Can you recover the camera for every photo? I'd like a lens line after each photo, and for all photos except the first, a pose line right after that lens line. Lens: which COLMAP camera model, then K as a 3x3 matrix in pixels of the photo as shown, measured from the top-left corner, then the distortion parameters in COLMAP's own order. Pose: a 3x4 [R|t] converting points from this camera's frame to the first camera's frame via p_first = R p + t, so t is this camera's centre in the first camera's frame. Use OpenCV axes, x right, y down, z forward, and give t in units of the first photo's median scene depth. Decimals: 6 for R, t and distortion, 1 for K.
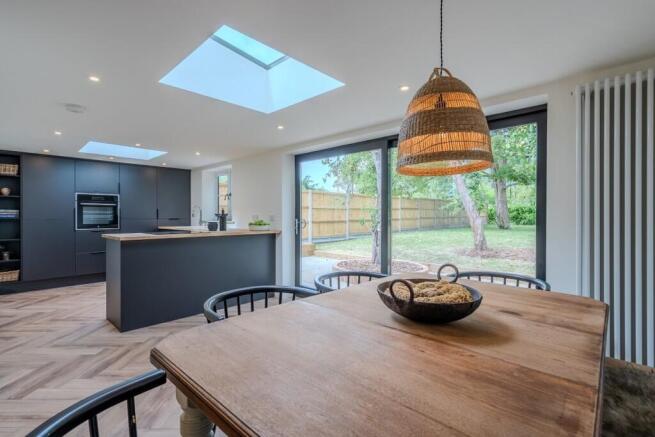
lens RADIAL K [[304.9, 0, 321.5], [0, 304.9, 217.1], [0, 0, 1]] dist [-0.009040, 0.002485]
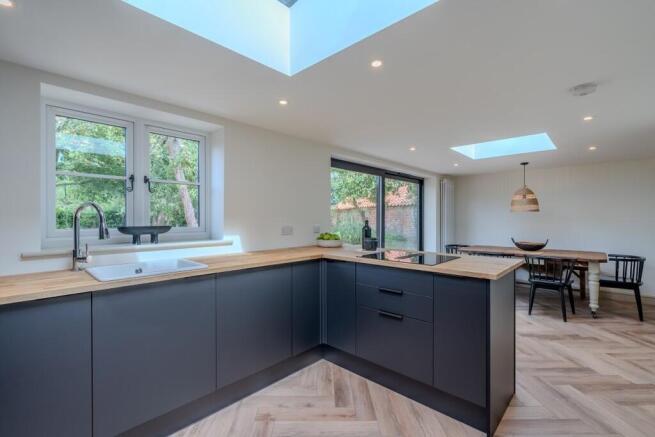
lens RADIAL K [[304.9, 0, 323.0], [0, 304.9, 216.7], [0, 0, 1]] dist [-0.009040, 0.002485]
pose [[-0.022821, 0.001357, 0.999739, -0.800960], [0.007279, 0.999973, -0.001191, -0.025176], [-0.999713, 0.007250, -0.022831, 0.859419]]
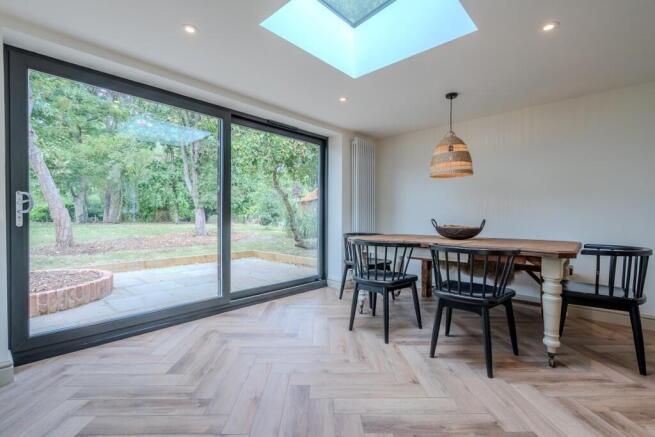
lens RADIAL K [[304.9, 0, 326.2], [0, 304.9, 218.2], [0, 0, 1]] dist [-0.009040, 0.002485]
pose [[-0.032880, -0.006222, 0.999440, -0.452886], [0.004616, 0.999969, 0.006378, 0.035726], [-0.999449, 0.004824, -0.032850, 0.484193]]
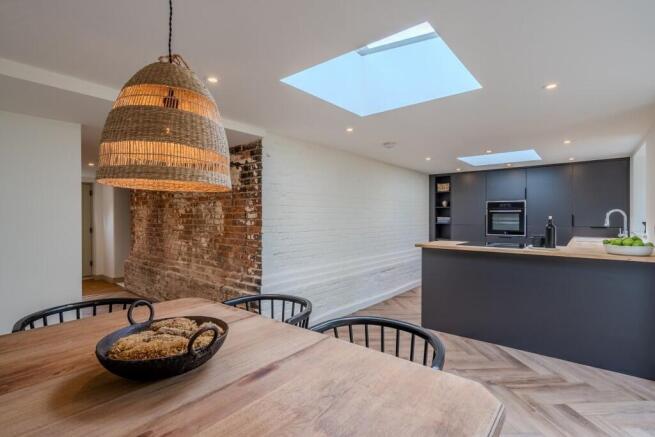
lens RADIAL K [[314.5, 0, 328.5], [0, 314.5, 218.7], [0, 0, 1]] dist [-0.011332, -0.000297]
pose [[0.092885, 0.004155, -0.995668, 0.289492], [-0.004958, 0.999981, 0.003711, -0.018435], [0.995664, 0.004592, 0.092904, 0.318733]]
